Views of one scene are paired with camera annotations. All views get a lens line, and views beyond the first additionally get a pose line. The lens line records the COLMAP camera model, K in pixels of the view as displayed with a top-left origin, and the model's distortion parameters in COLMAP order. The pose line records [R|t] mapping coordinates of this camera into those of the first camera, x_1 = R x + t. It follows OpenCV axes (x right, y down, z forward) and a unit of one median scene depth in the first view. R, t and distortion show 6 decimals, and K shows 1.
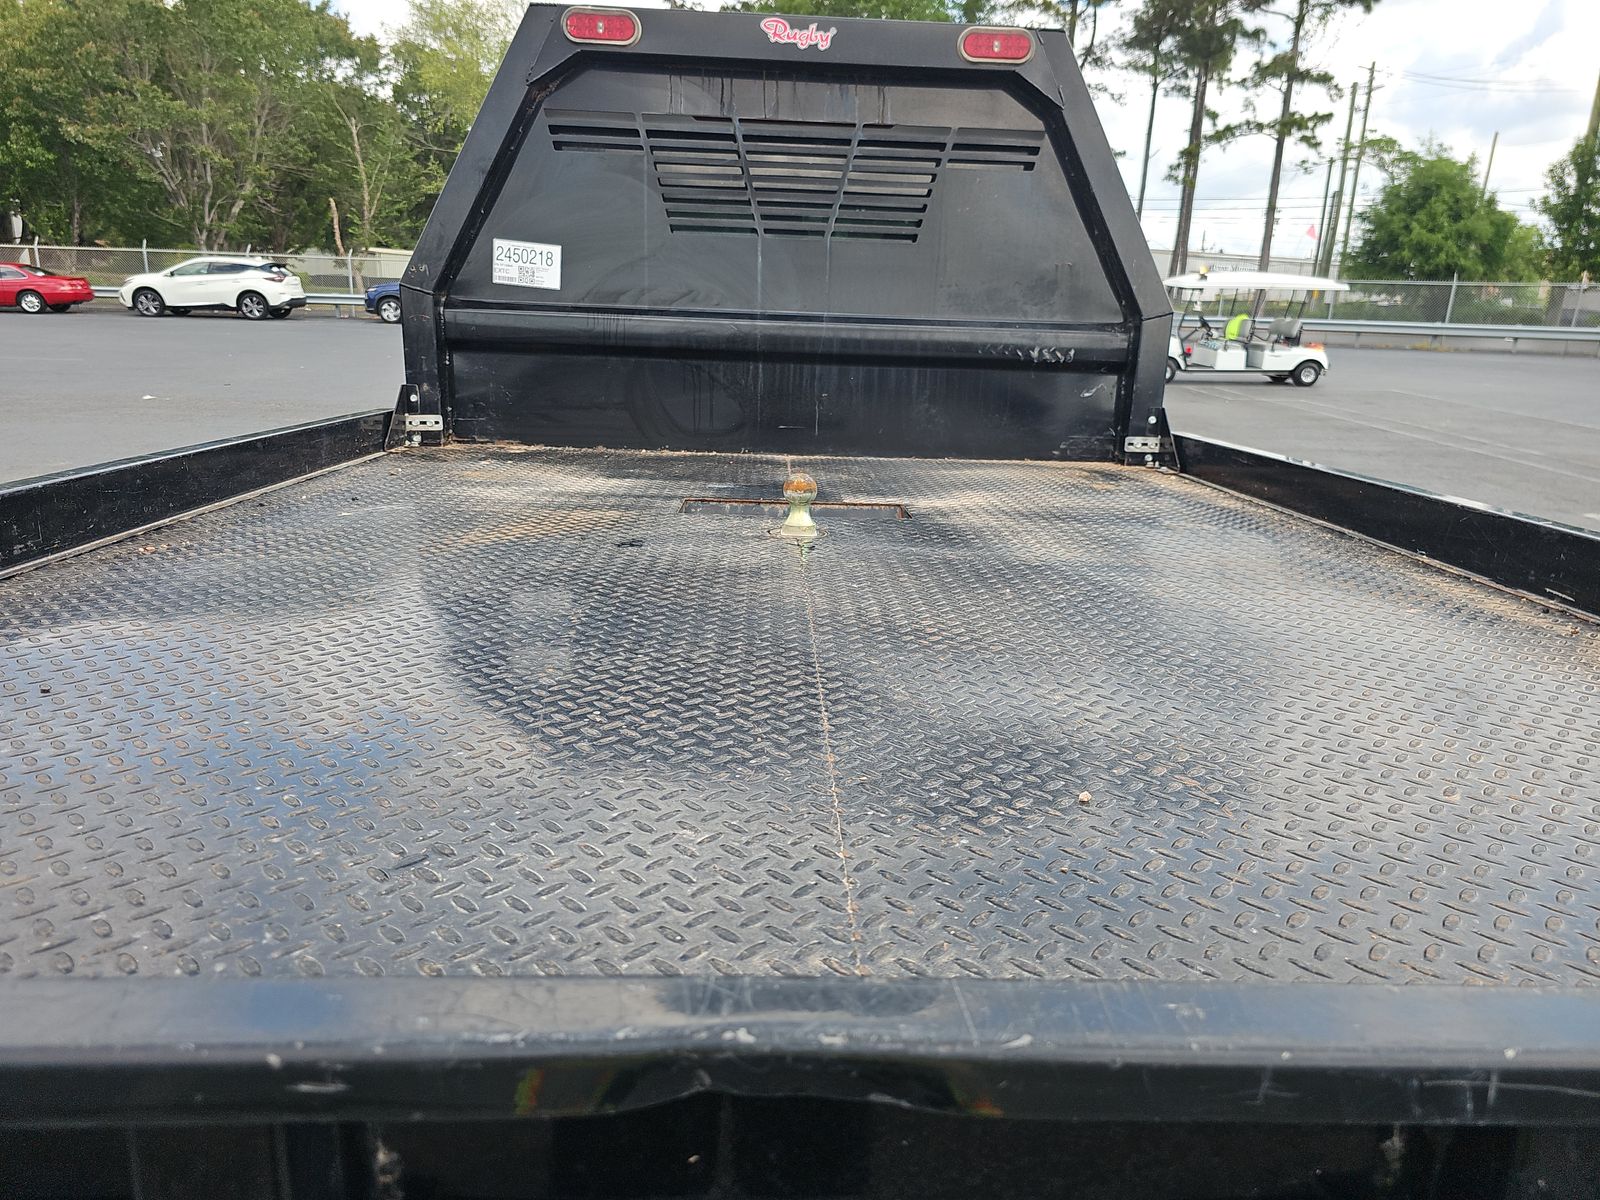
lens RADIAL K [[1065.2, 0, 810.5], [0, 1065.2, 605.0], [0, 0, 1]] dist [0.015535, -0.015836]
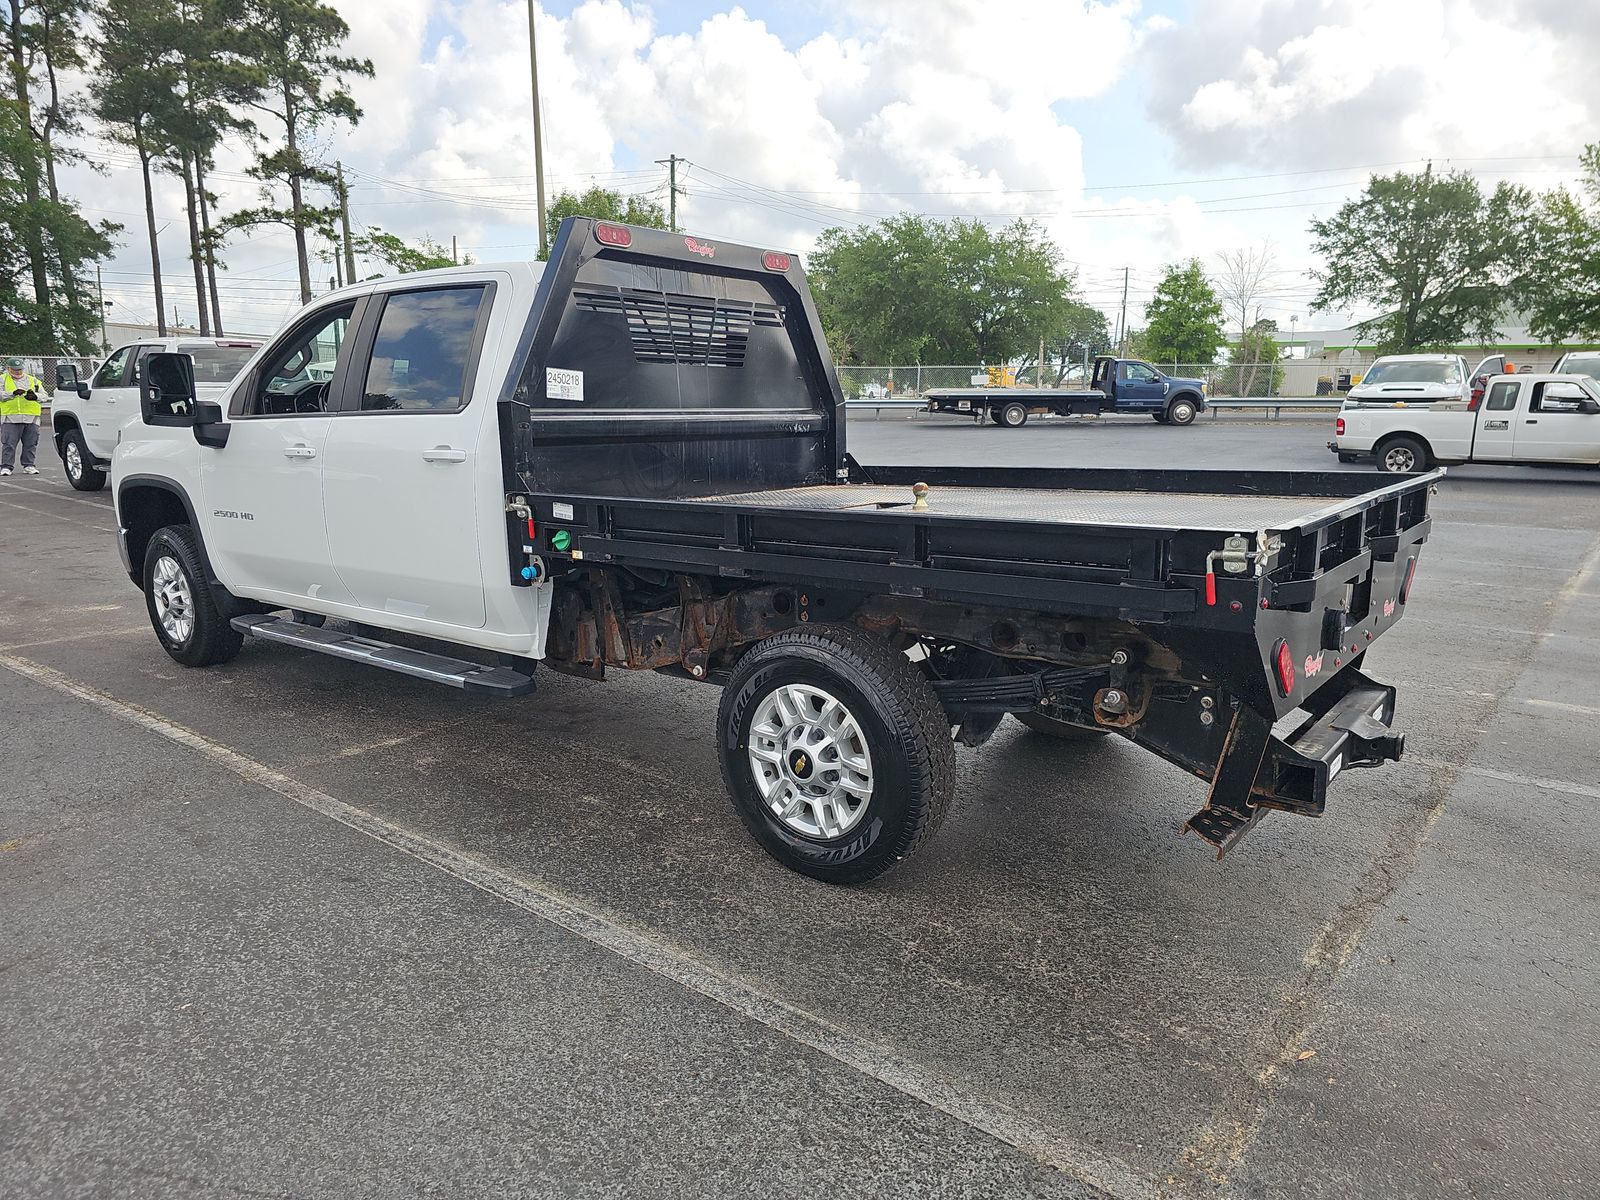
lens RADIAL K [[1065.2, 0, 805.8], [0, 1065.2, 604.7], [0, 0, 1]] dist [0.015535, -0.015836]
pose [[0.644383, -0.174165, 0.744605, -0.106290], [0.223832, 0.974030, 0.034123, -0.000528], [-0.731211, 0.144678, 0.666633, -0.013889]]
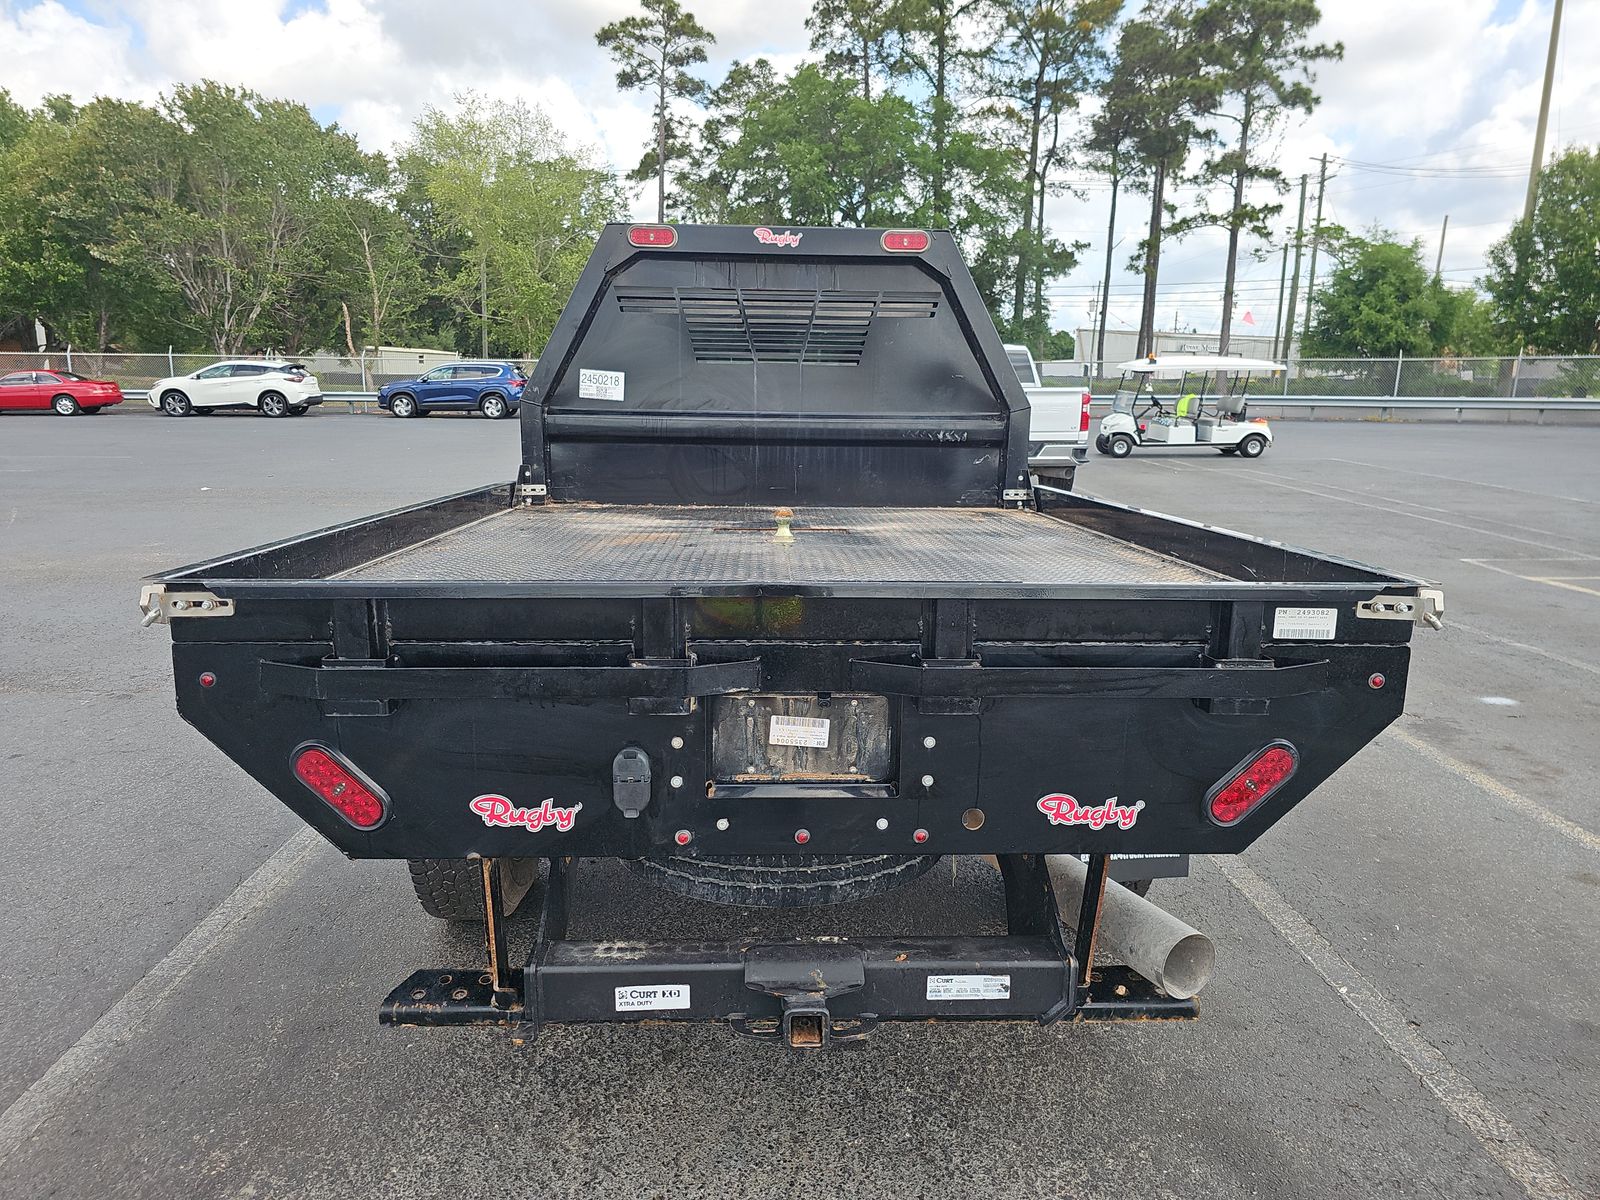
lens RADIAL K [[1065.2, 0, 798.6], [0, 1065.2, 603.8], [0, 0, 1]] dist [0.015535, -0.015836]
pose [[0.999774, -0.021079, -0.002664, 0.000974], [0.020815, 0.996876, -0.076186, 0.010039], [0.004262, 0.076113, 0.997090, -0.043554]]
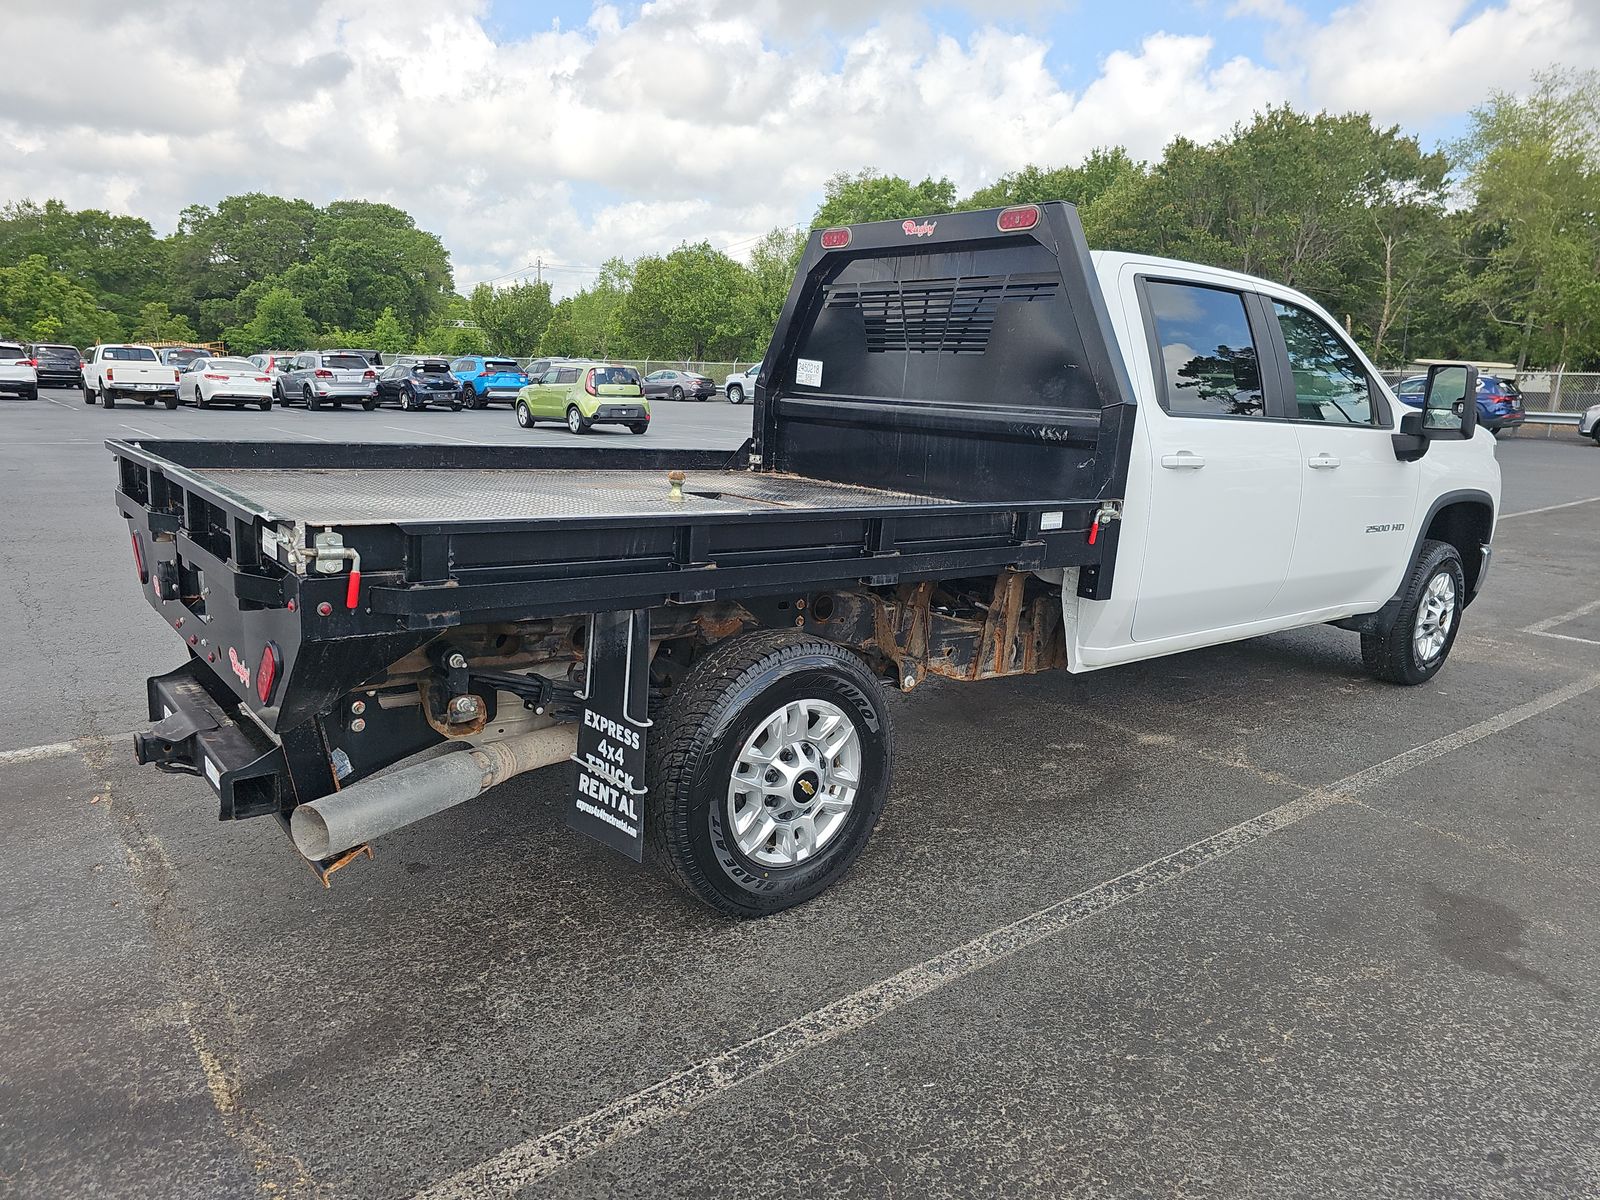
lens RADIAL K [[1065.2, 0, 784.8], [0, 1065.2, 590.6], [0, 0, 1]] dist [0.015535, -0.015836]
pose [[0.596732, 0.147078, -0.788846, 0.100950], [-0.234587, 0.972088, 0.003786, 0.002357], [0.767385, 0.182794, 0.614579, -0.002201]]
